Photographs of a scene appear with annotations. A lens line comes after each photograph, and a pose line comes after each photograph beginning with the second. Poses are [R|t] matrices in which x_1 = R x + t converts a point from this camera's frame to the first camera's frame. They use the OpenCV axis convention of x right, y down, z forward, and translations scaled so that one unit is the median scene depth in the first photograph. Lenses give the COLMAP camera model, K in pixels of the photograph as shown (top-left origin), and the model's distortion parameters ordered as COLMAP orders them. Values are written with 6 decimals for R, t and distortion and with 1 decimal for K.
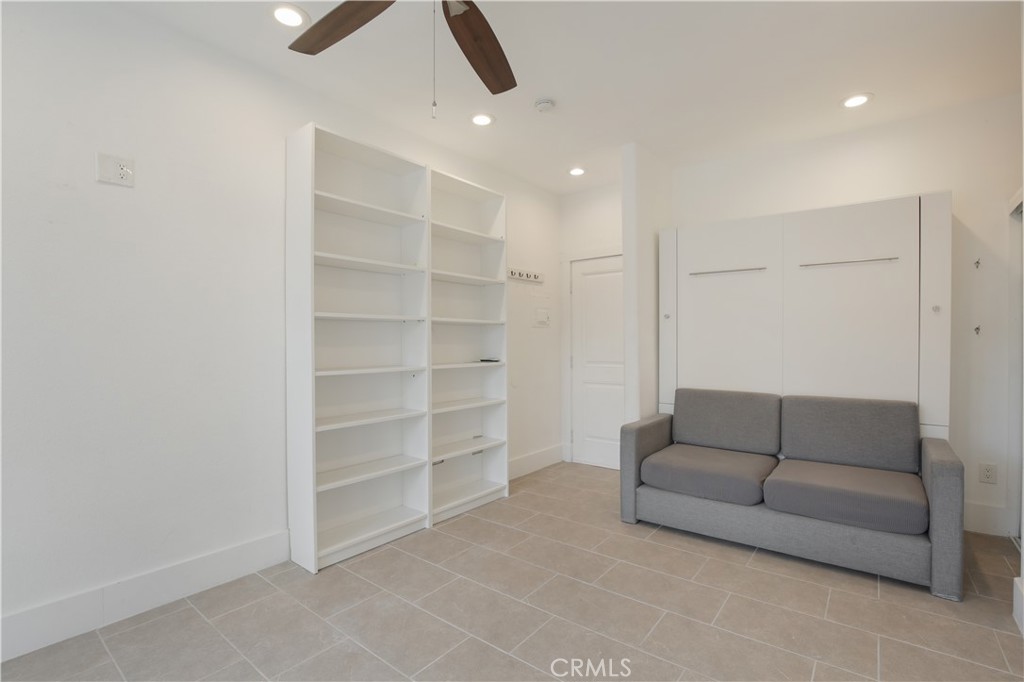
lens RADIAL K [[474.6, 0, 512.0], [0, 474.6, 341.0], [0, 0, 1]] dist [-0.030388, 0.000002]
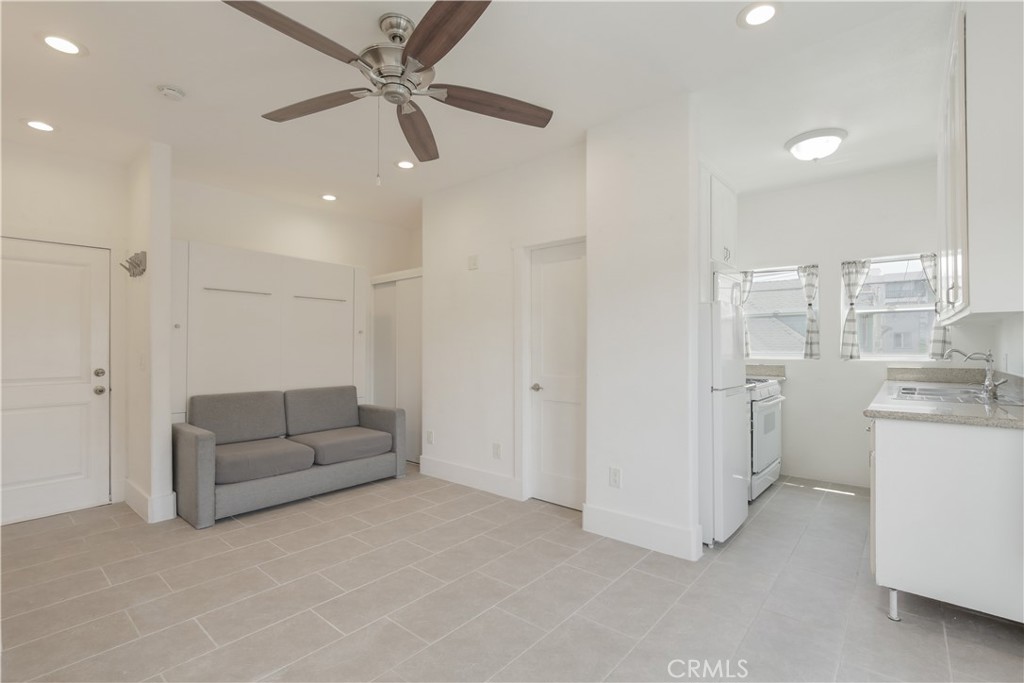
lens RADIAL K [[458.5, 0, 533.0], [0, 458.5, 345.7], [0, 0, 1]] dist [0.001833, 0.000254]
pose [[0.015463, 0.007171, 0.999855, -0.824428], [0.003240, 0.999969, -0.007222, -0.001650], [-0.999875, 0.003351, 0.015439, 0.300551]]
